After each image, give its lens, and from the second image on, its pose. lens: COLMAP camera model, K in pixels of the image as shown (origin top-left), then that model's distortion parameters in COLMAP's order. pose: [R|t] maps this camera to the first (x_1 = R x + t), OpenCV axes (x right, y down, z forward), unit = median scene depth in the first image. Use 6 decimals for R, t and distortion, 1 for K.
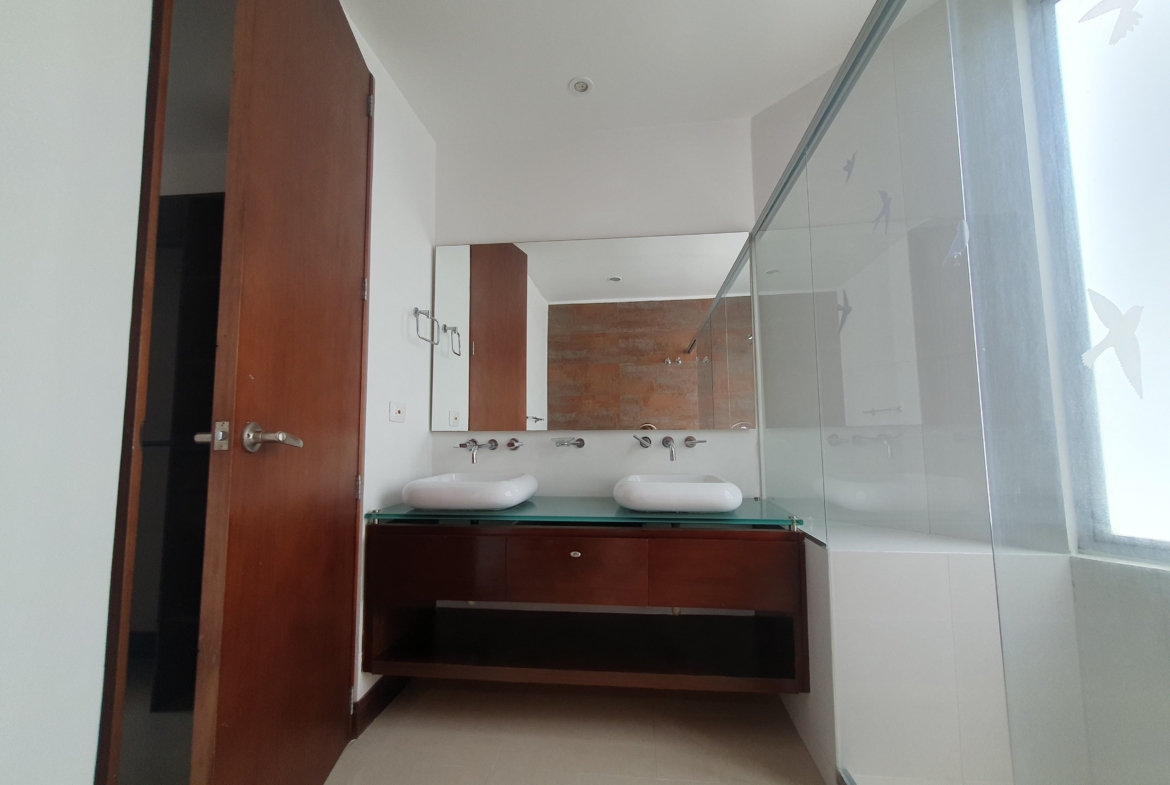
lens RADIAL K [[460.9, 0, 594.7], [0, 460.9, 400.5], [0, 0, 1]] dist [0.008023, -0.000756]
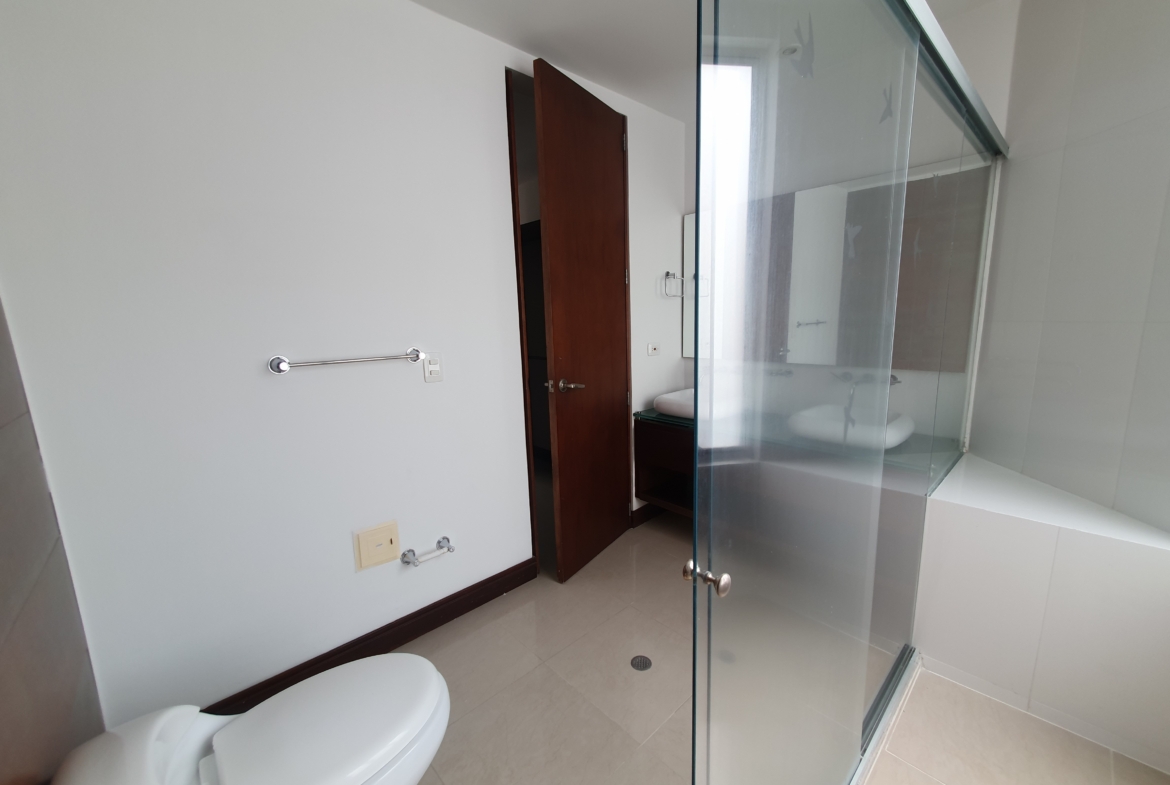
lens RADIAL K [[460.9, 0, 594.7], [0, 460.9, 400.5], [0, 0, 1]] dist [0.008023, -0.000756]
pose [[0.761701, 0.106877, -0.639054, 0.475663], [0.072382, 0.966092, 0.247845, -0.230761], [0.643874, -0.235040, 0.728137, -0.316286]]
